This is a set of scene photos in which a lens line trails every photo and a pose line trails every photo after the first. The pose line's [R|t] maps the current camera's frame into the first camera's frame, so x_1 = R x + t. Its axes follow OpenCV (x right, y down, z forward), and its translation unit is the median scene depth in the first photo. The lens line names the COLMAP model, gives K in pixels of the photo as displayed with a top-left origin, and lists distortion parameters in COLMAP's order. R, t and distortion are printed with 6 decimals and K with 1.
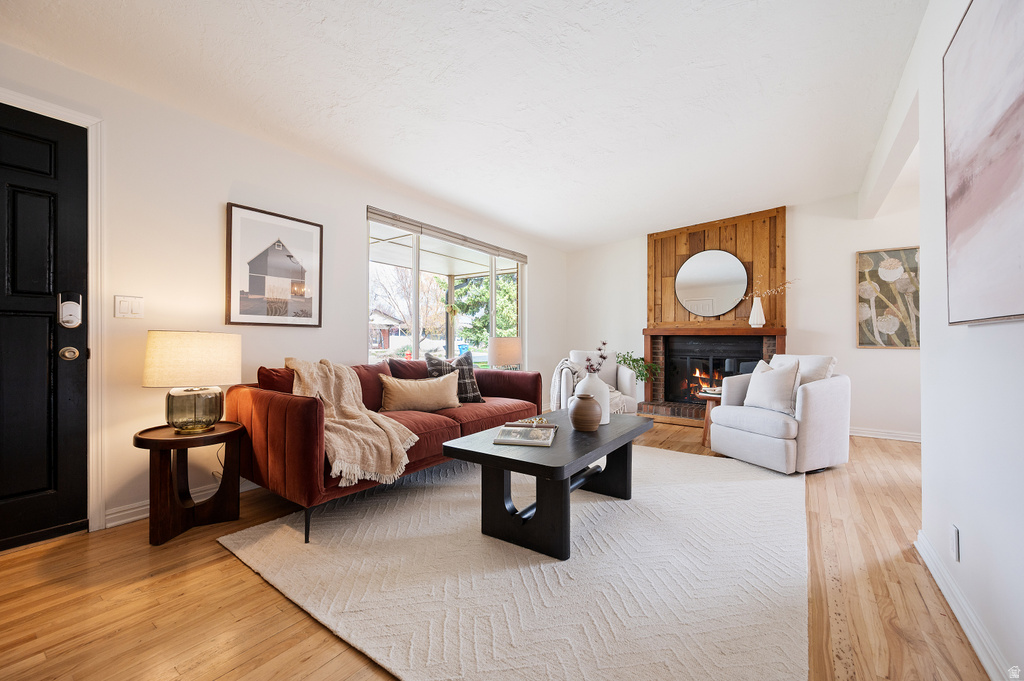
lens RADIAL K [[412.2, 0, 518.2], [0, 412.2, 340.5], [0, 0, 1]] dist [0.002755, 0.000079]
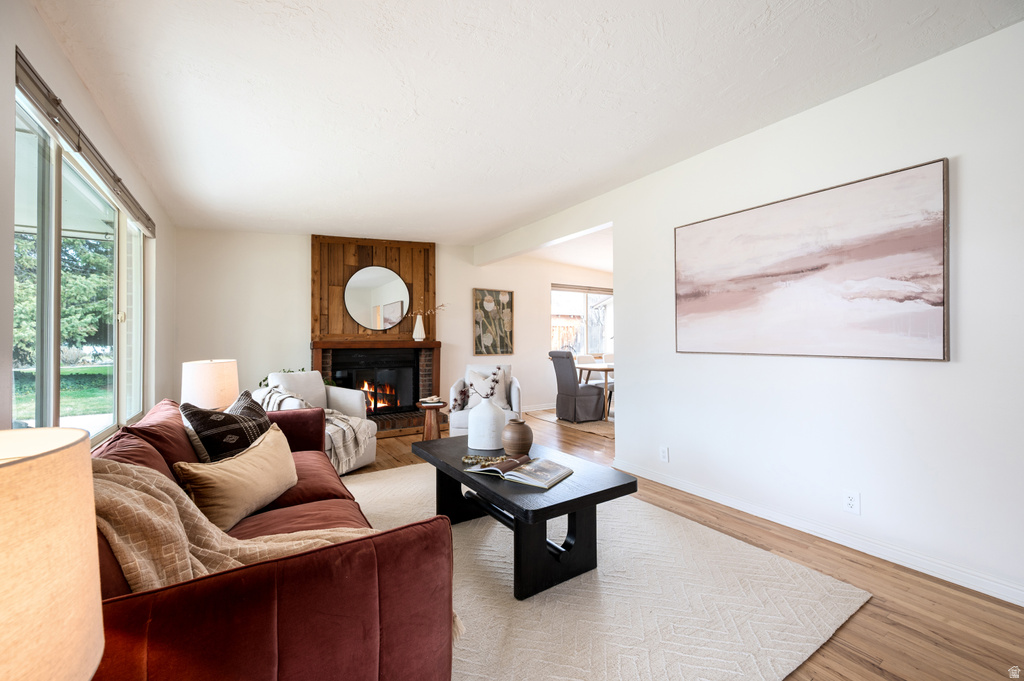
lens RADIAL K [[412.2, 0, 516.3], [0, 412.2, 336.3], [0, 0, 1]] dist [0.002755, 0.000079]
pose [[0.373337, 0.003118, 0.927691, -0.398192], [0.006058, 0.999965, -0.005799, -0.035868], [-0.927676, 0.007785, 0.373305, 0.304156]]
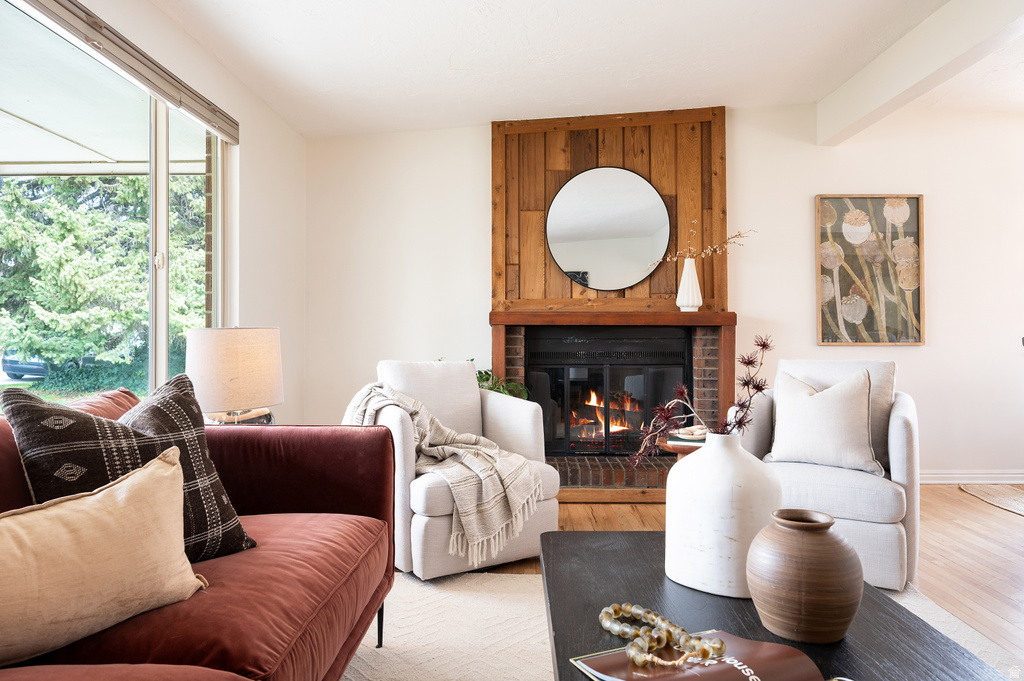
lens RADIAL K [[690.6, 0, 521.0], [0, 690.6, 325.1], [0, 0, 1]] dist [0.003403, -0.001536]
pose [[0.823702, 0.002757, 0.567017, -0.148650], [0.006375, 0.999880, -0.014121, -0.000969], [-0.566988, 0.015246, 0.823585, 0.344892]]
